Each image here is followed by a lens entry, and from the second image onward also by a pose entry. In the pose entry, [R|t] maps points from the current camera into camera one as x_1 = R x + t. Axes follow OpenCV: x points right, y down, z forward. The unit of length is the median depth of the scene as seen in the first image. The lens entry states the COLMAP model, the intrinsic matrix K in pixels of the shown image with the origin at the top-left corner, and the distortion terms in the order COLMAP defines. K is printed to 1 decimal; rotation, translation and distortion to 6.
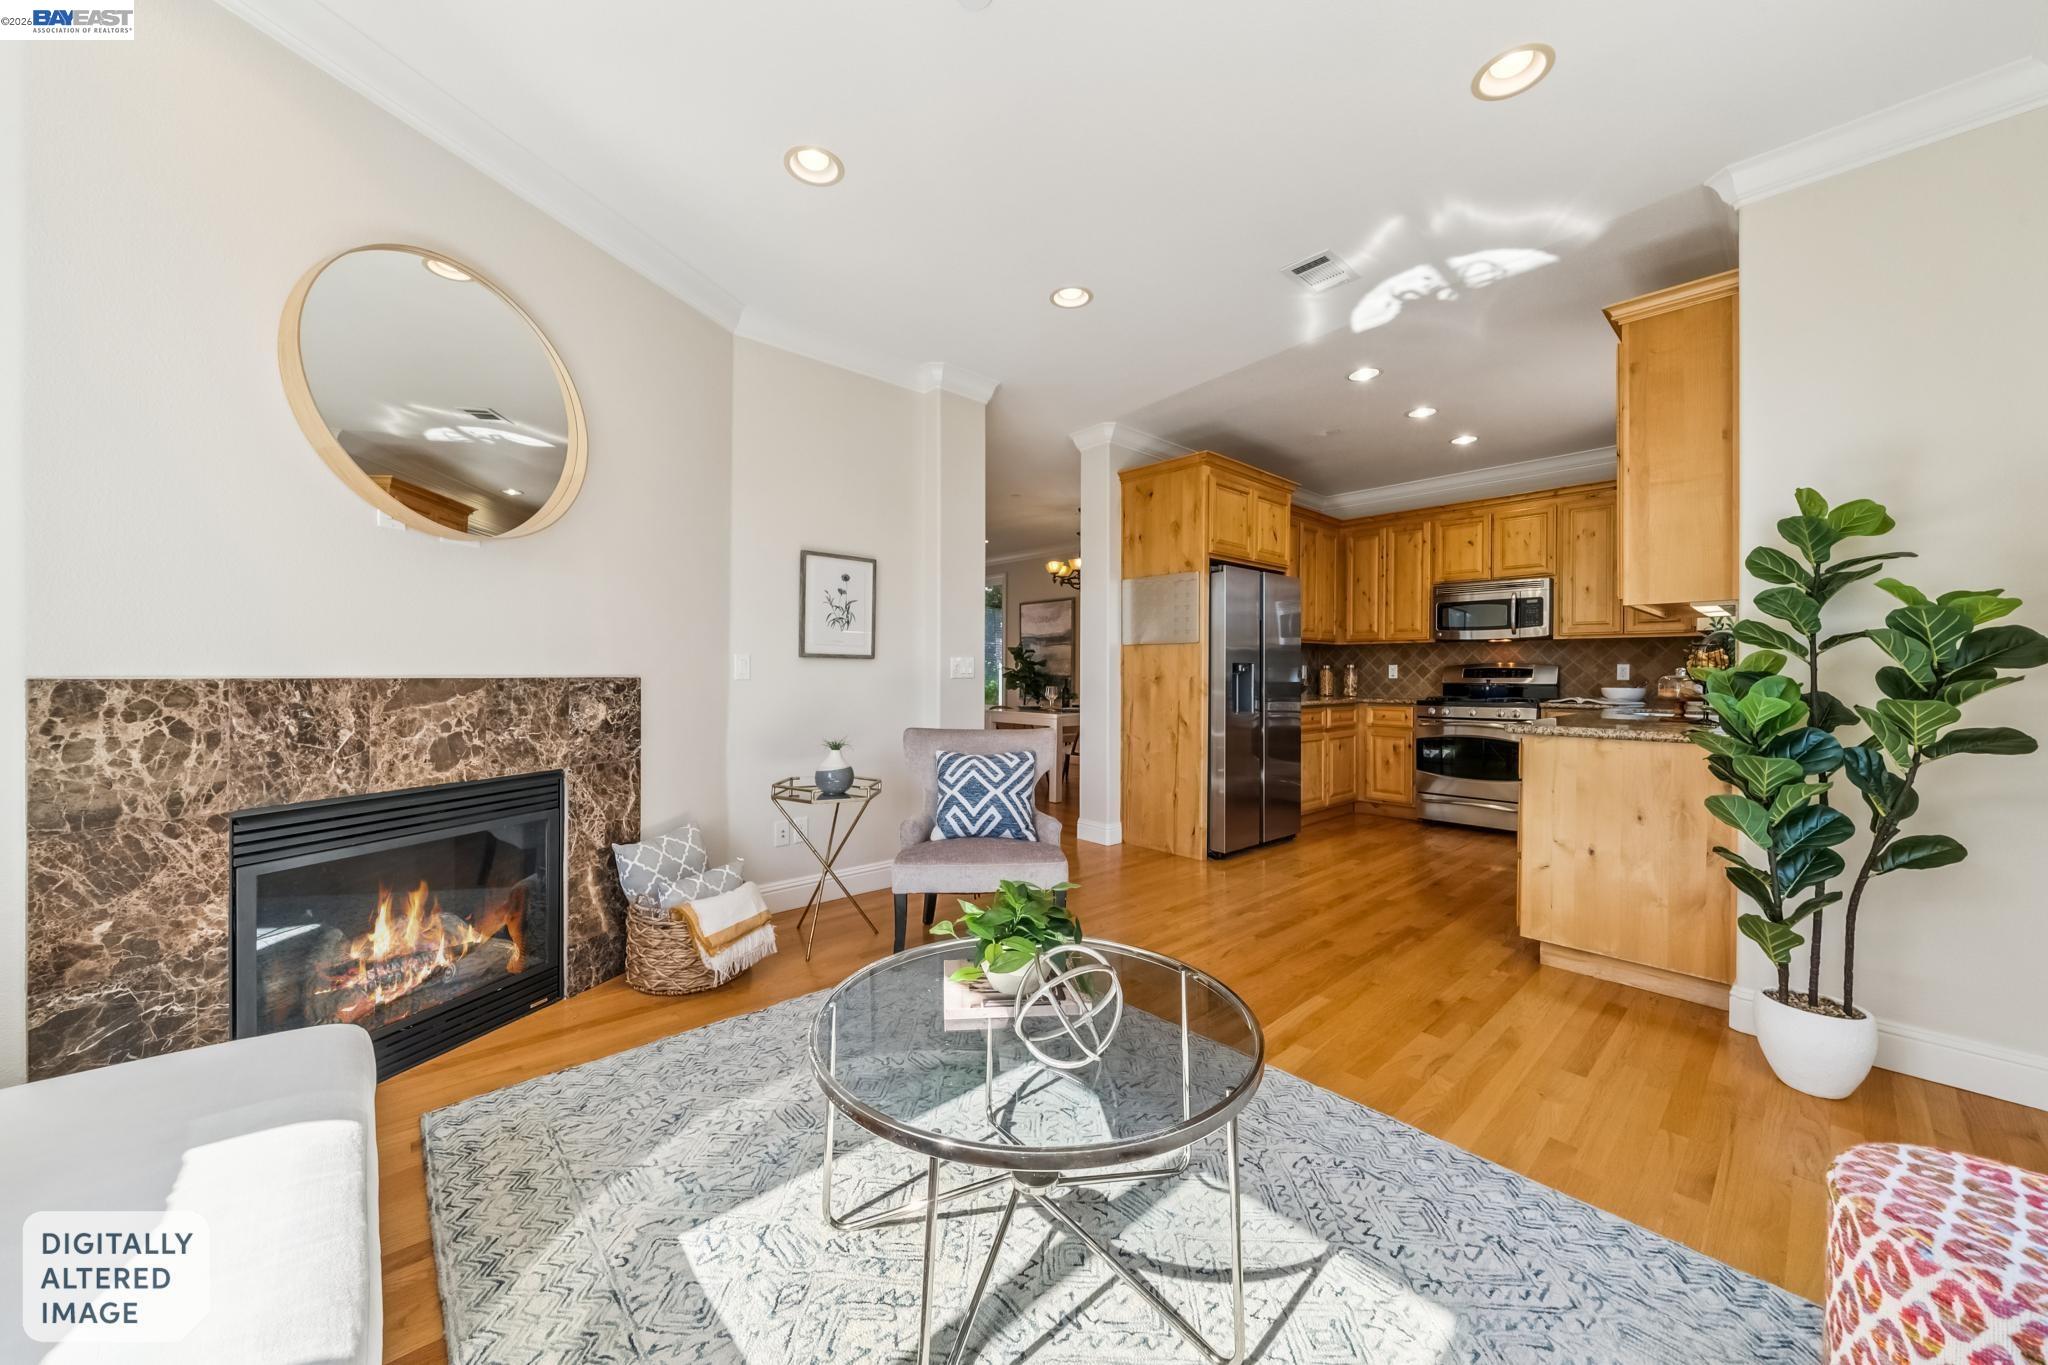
lens RADIAL K [[726.4, 0, 1016.5], [0, 726.4, 675.8], [0, 0, 1]] dist [-0.002092, -0.000202]
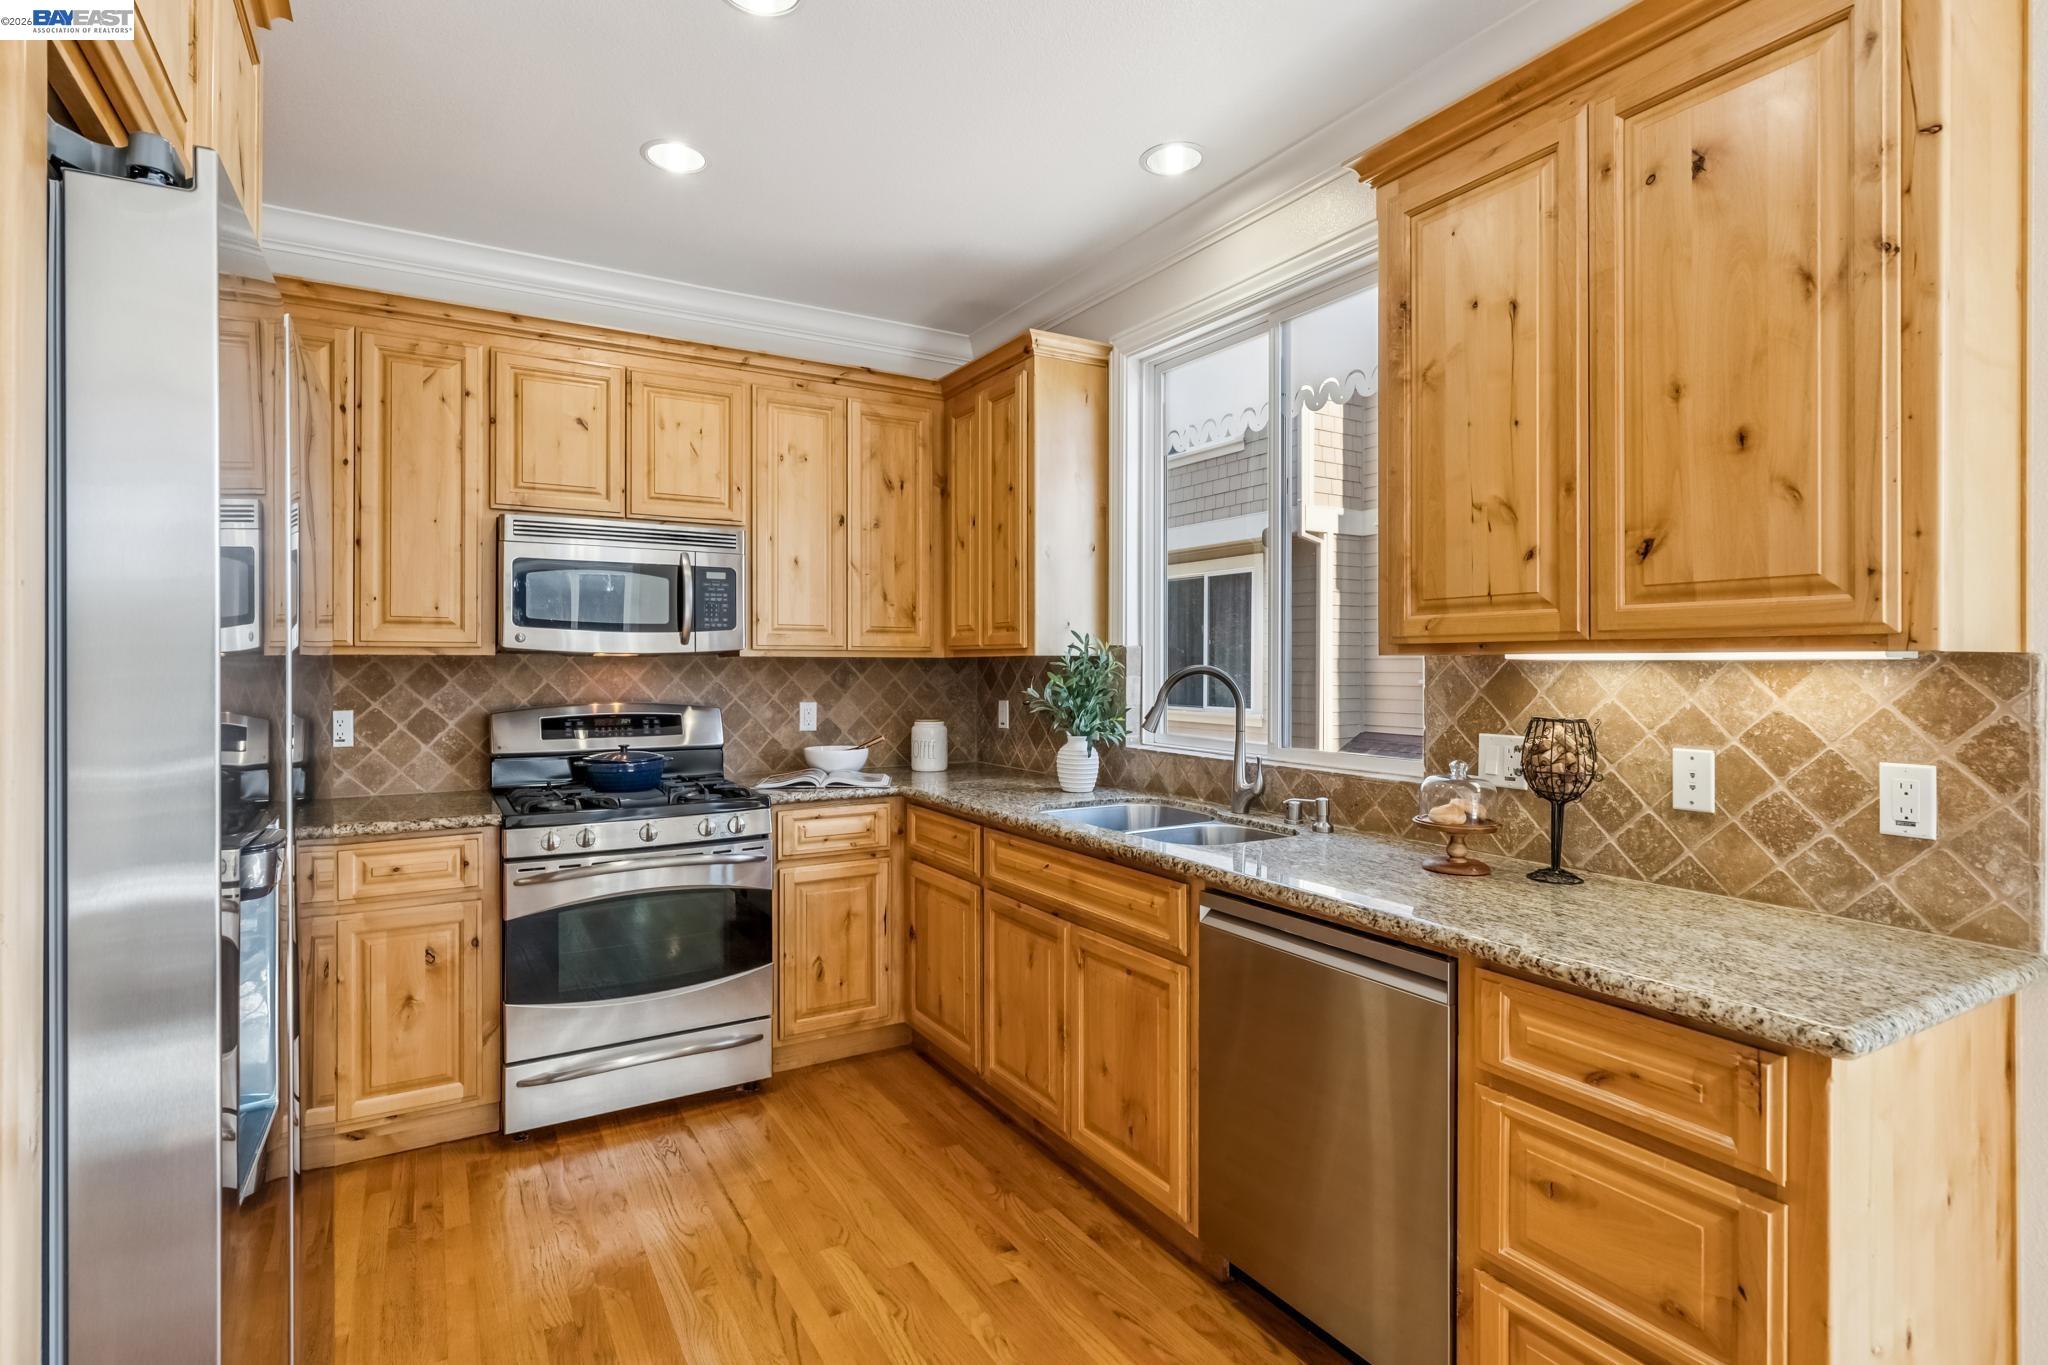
lens RADIAL K [[1001.2, 0, 1001.9], [0, 1001.2, 662.8], [0, 0, 1]] dist [-0.000806, -0.000217]
pose [[0.206336, -0.002750, 0.978477, 0.259536], [0.005589, 0.999983, 0.001632, -0.106510], [-0.978465, 0.005132, 0.206347, 1.583980]]
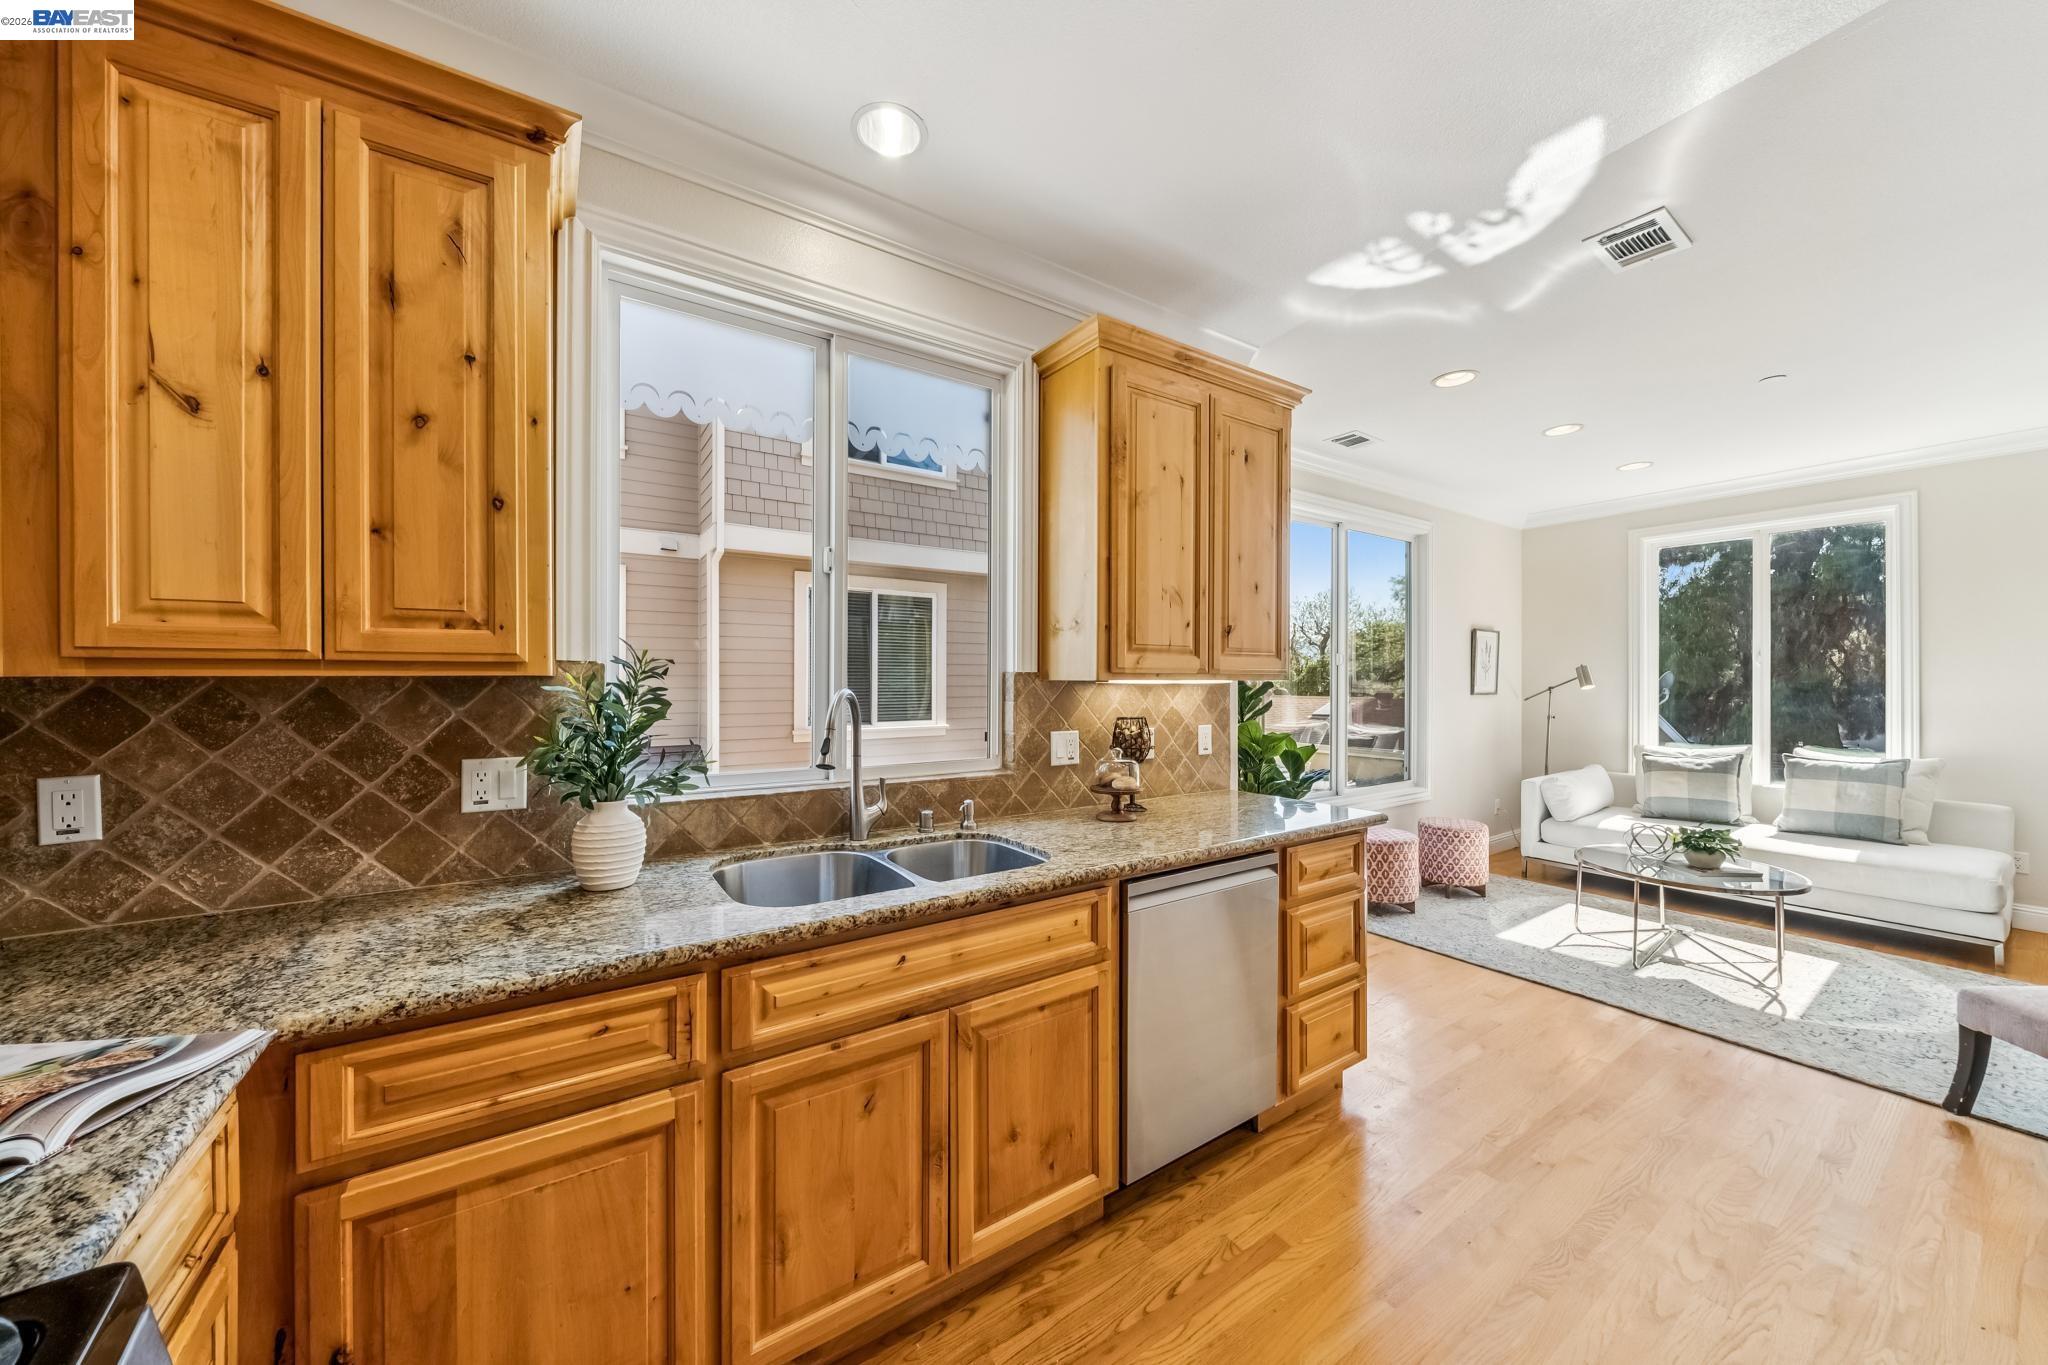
lens RADIAL K [[726.4, 0, 1016.5], [0, 726.4, 675.8], [0, 0, 1]] dist [-0.002092, -0.000202]
pose [[-0.990270, -0.007471, 0.138959, 1.252676], [-0.006872, 0.999965, 0.004787, -0.120253], [-0.138990, 0.003785, -0.990287, 2.414168]]
